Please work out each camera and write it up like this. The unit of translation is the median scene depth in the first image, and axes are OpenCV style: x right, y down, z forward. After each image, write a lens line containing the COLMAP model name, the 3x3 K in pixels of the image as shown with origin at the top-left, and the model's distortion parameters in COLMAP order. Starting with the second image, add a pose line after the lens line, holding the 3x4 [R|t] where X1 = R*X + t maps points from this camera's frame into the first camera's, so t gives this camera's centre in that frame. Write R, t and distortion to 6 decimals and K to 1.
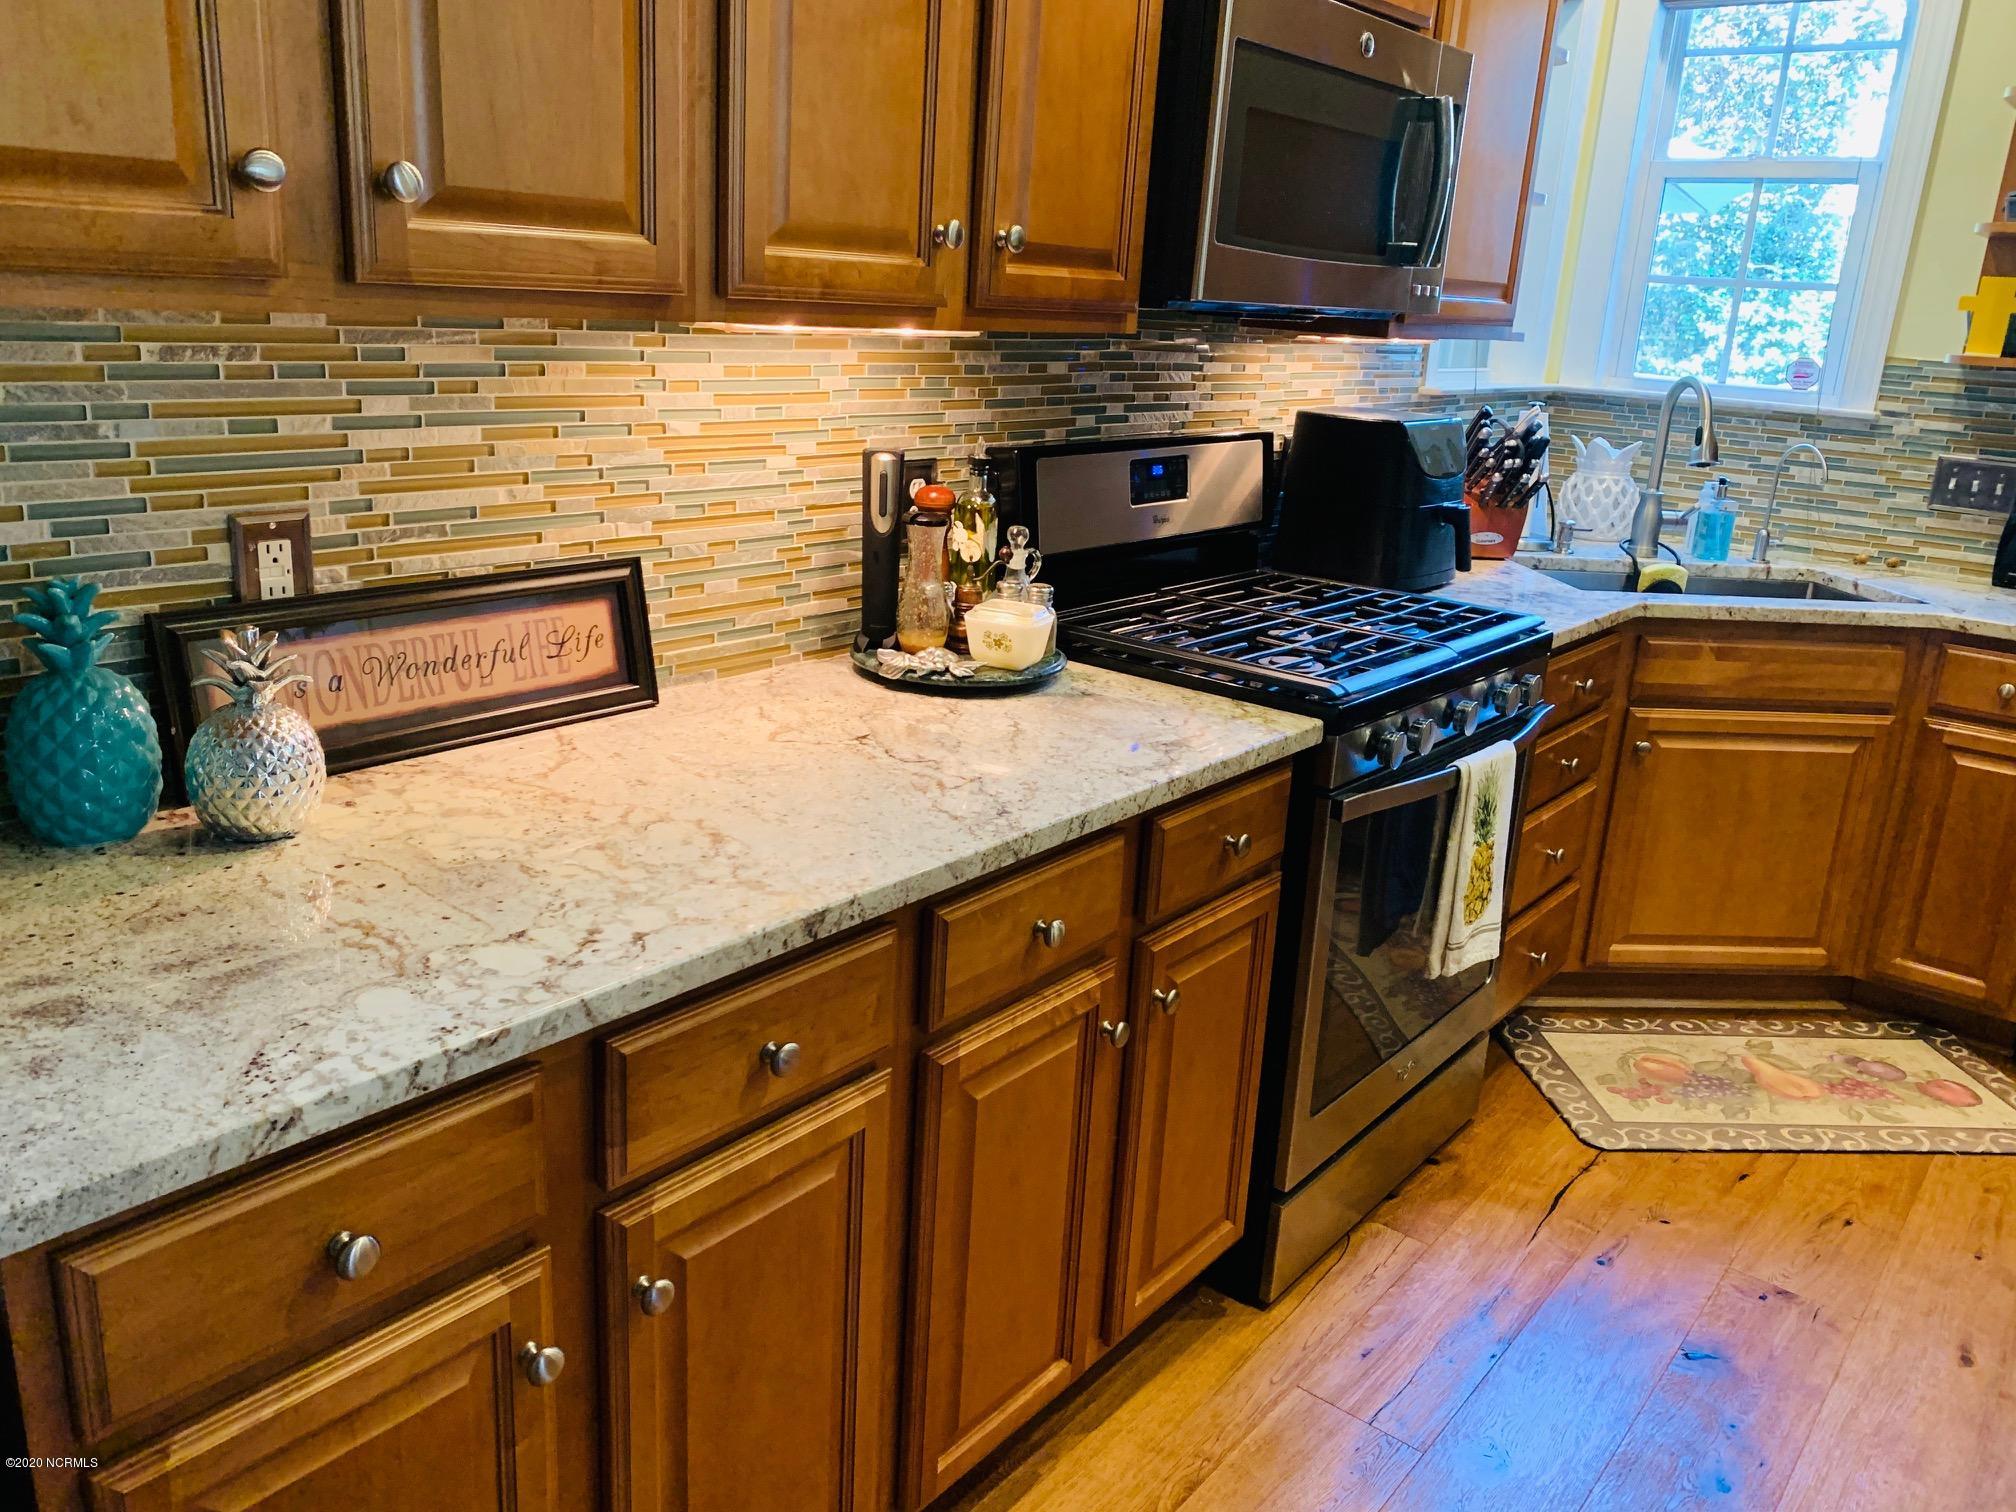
lens RADIAL K [[1550.6, 0, 1021.1], [0, 1550.6, 744.5], [0, 0, 1]] dist [0.037700, -0.051429]
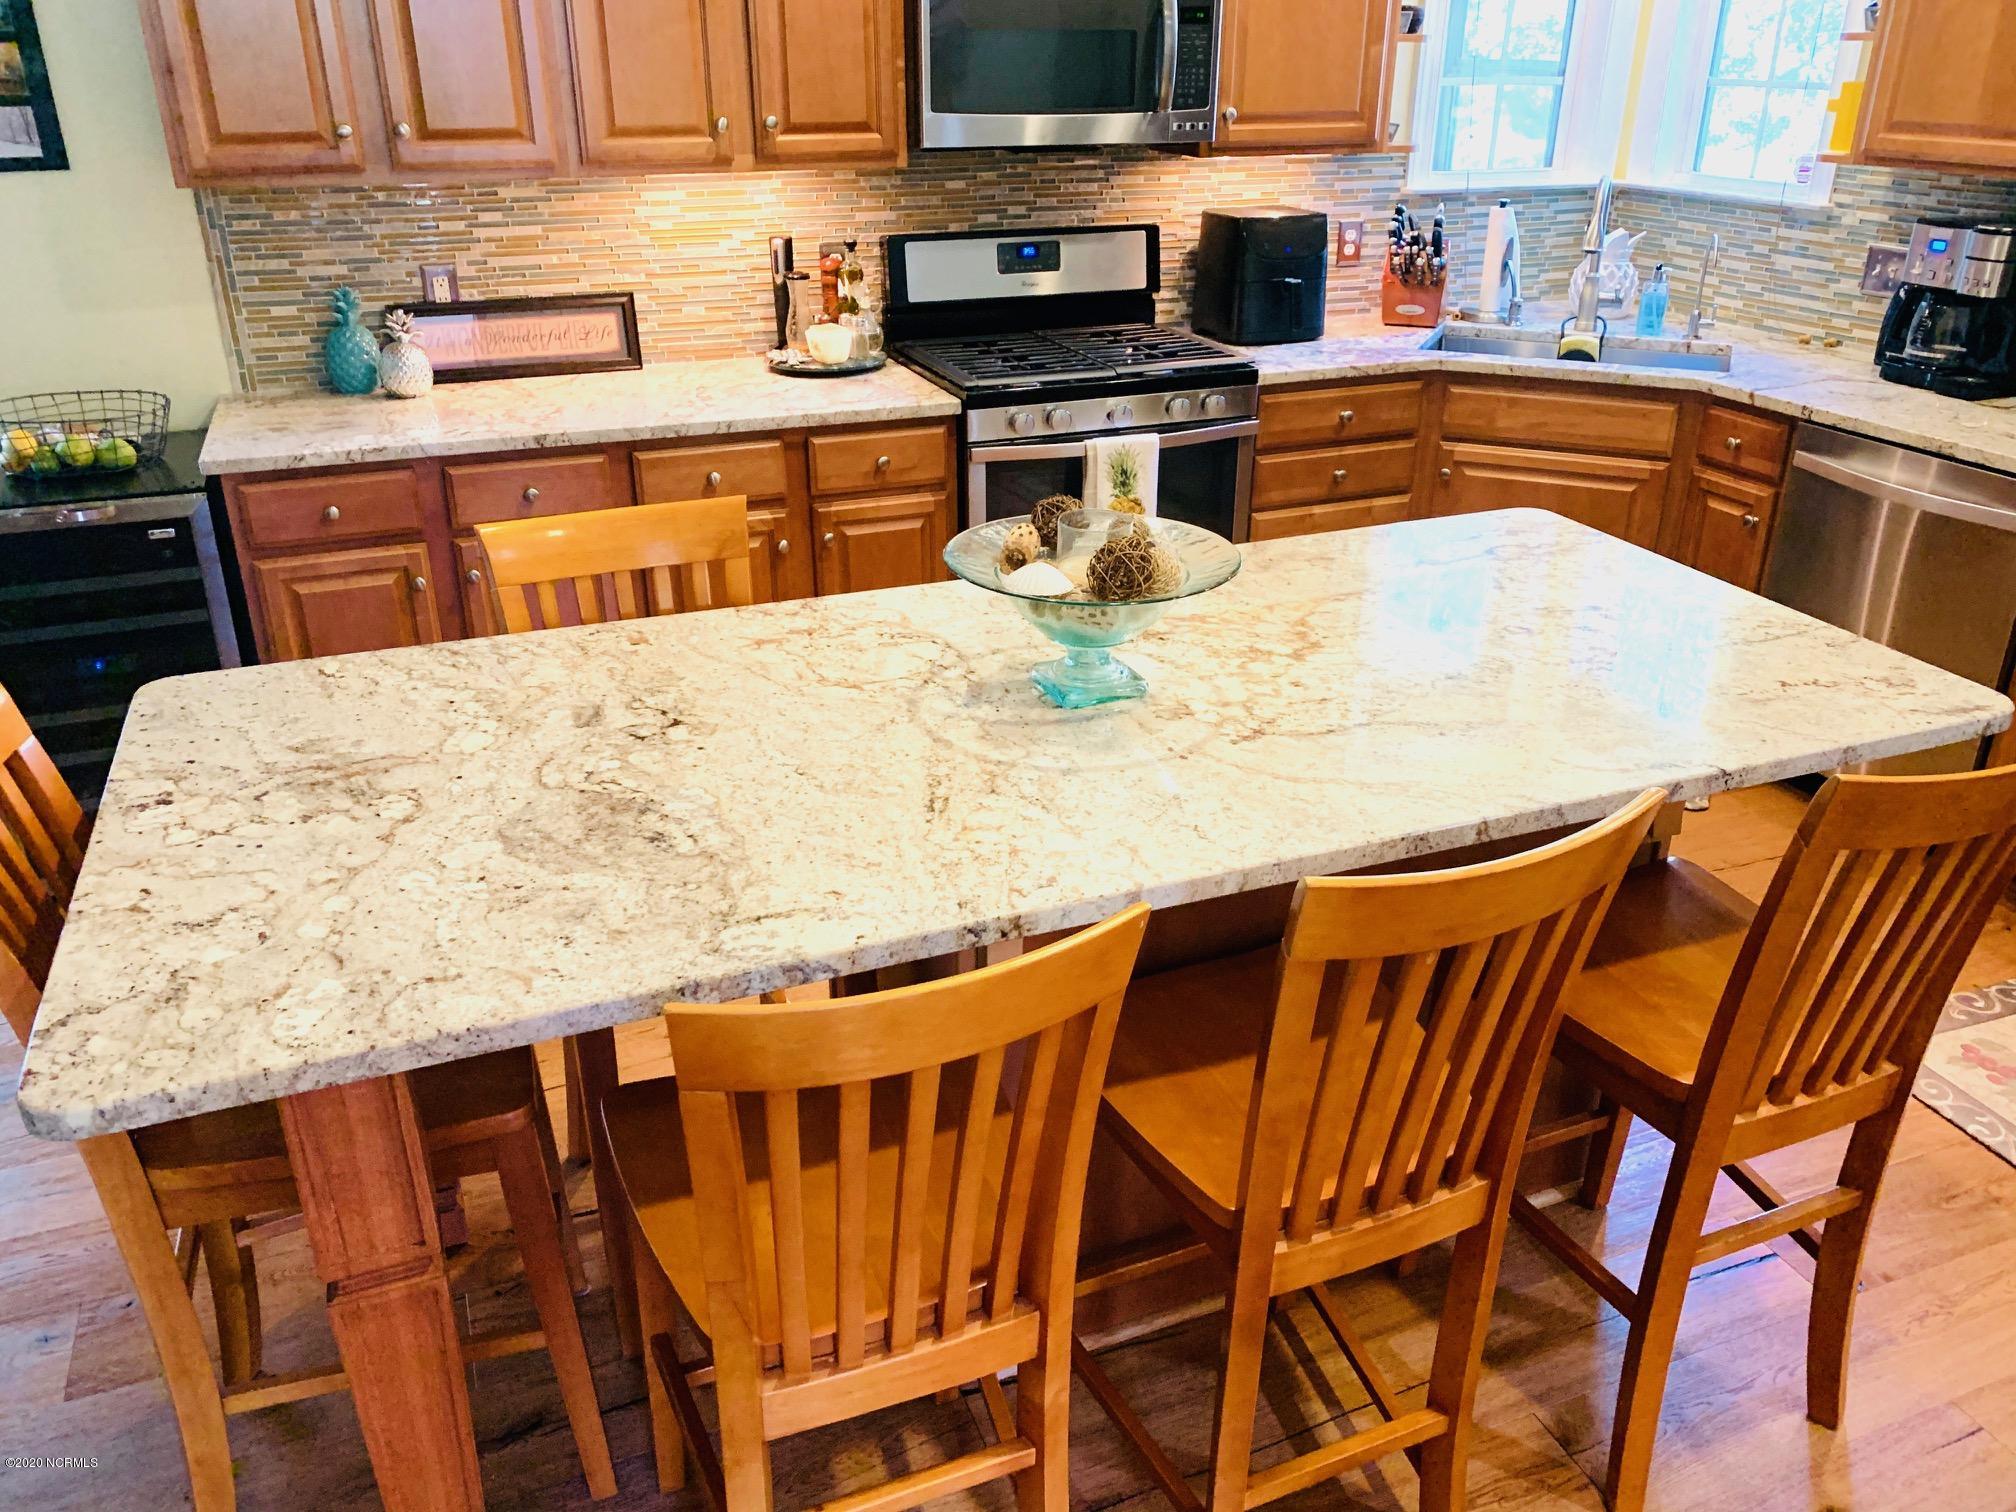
lens RADIAL K [[1550.6, 0, 1020.3], [0, 1550.6, 752.7], [0, 0, 1]] dist [0.037700, -0.051429]
pose [[0.871214, 0.155708, -0.465555, 1.005417], [-0.092852, 0.983512, 0.155184, 0.086979], [0.482043, -0.091971, 0.871307, -0.467563]]
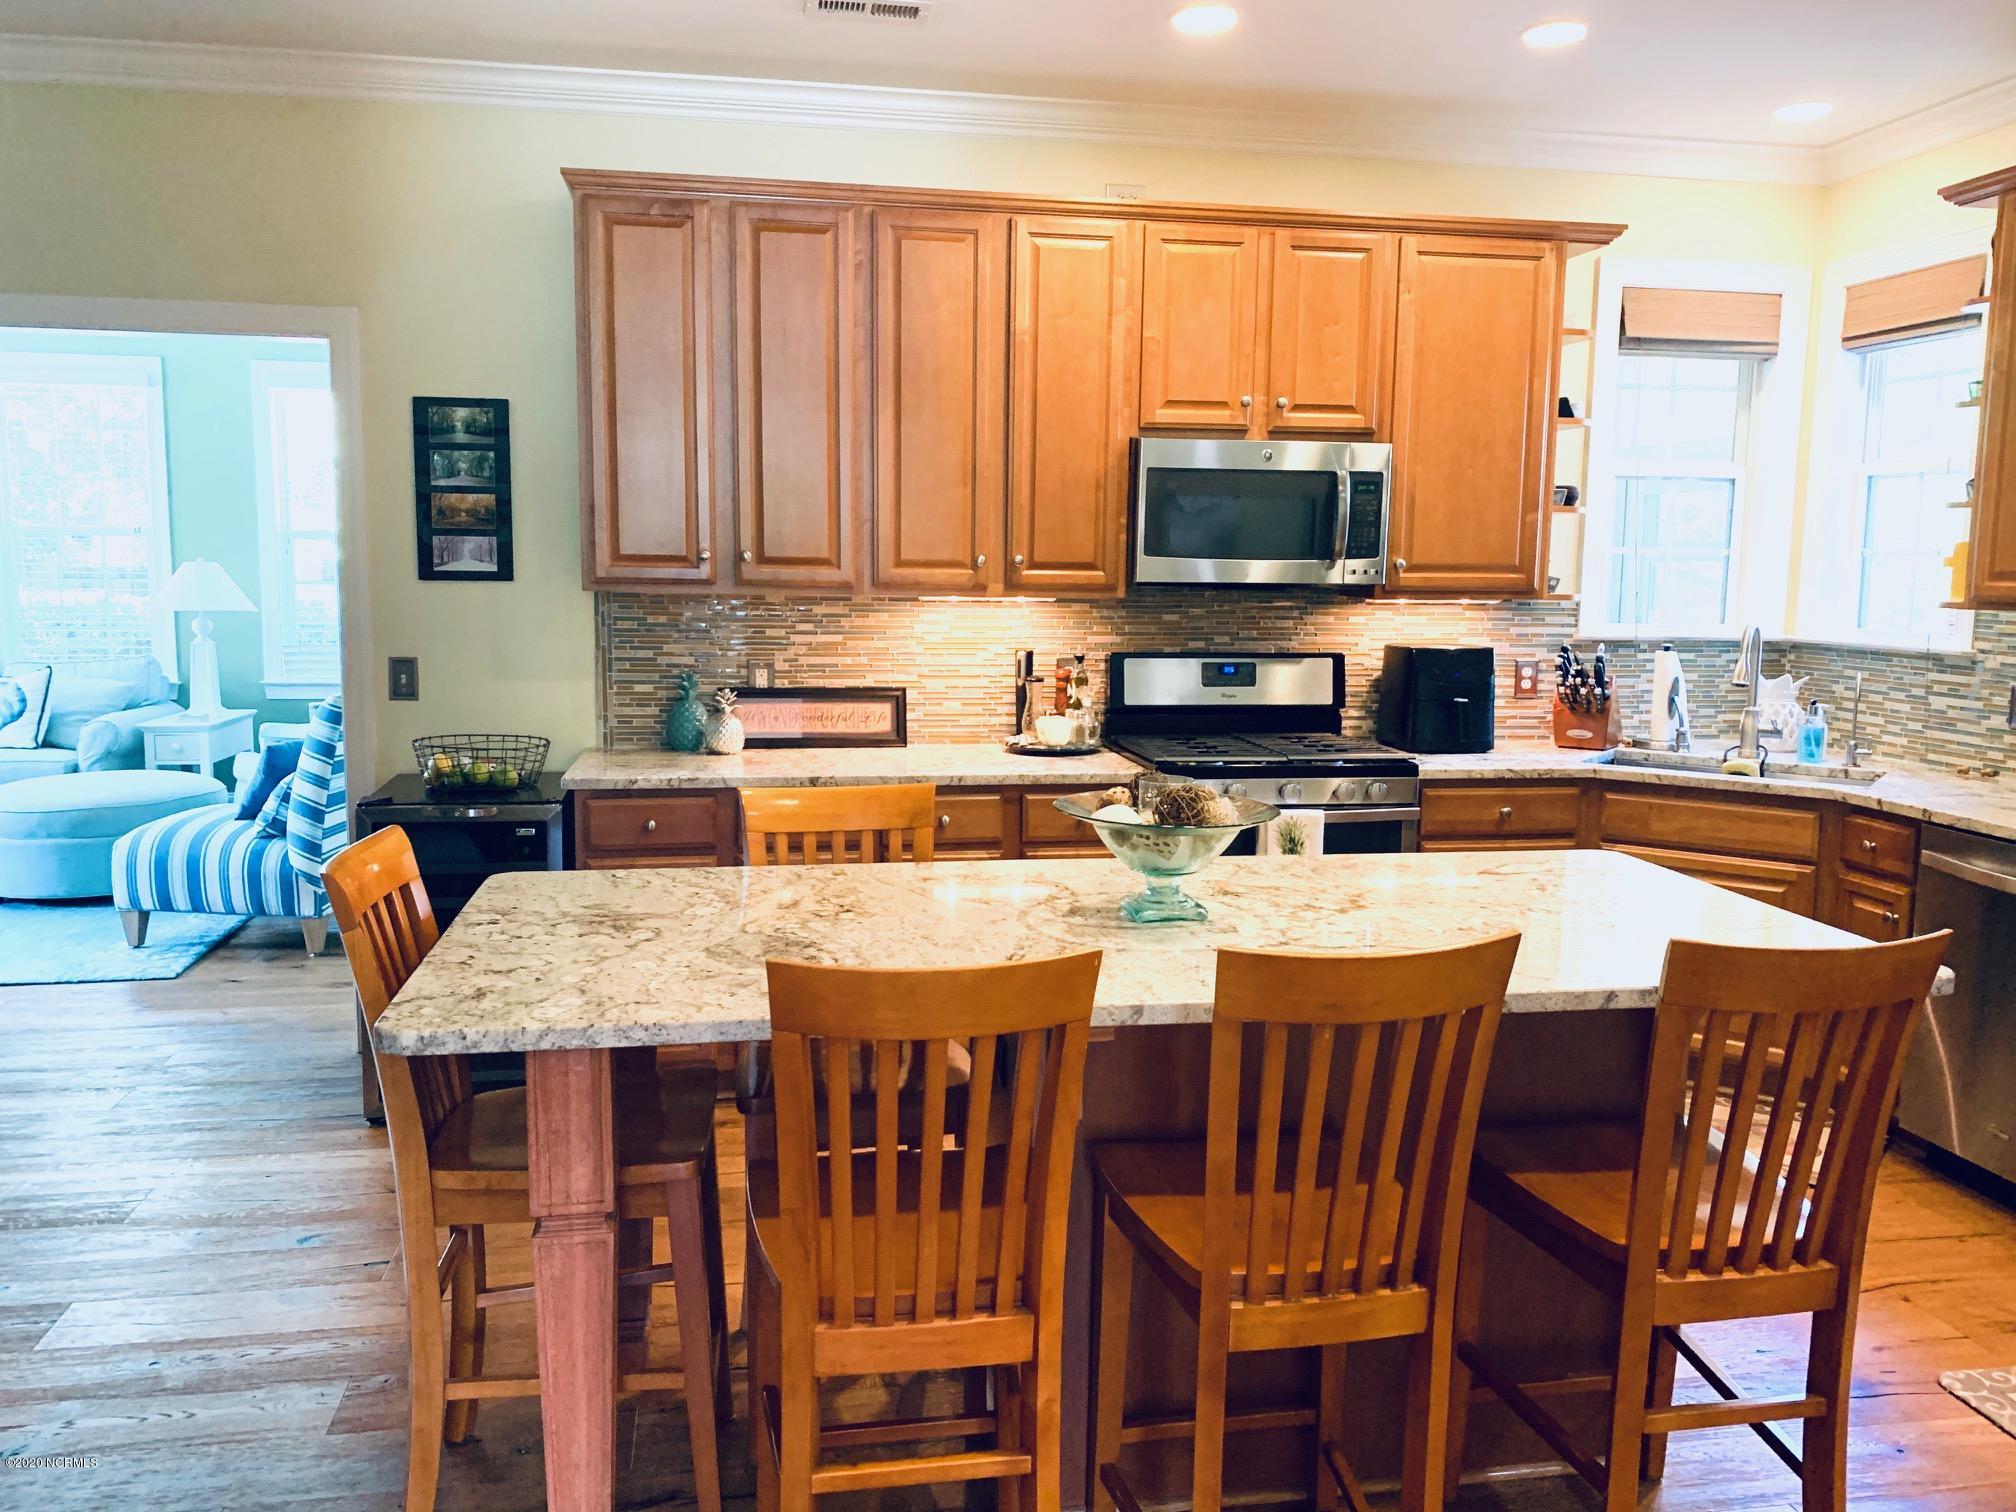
lens RADIAL K [[1550.6, 0, 1011.4], [0, 1550.6, 770.9], [0, 0, 1]] dist [0.037700, -0.051429]
pose [[0.751242, 0.043550, -0.658588, 1.275225], [-0.158469, 0.980535, -0.115924, 0.227327], [0.640720, 0.191453, 0.743521, -0.606378]]
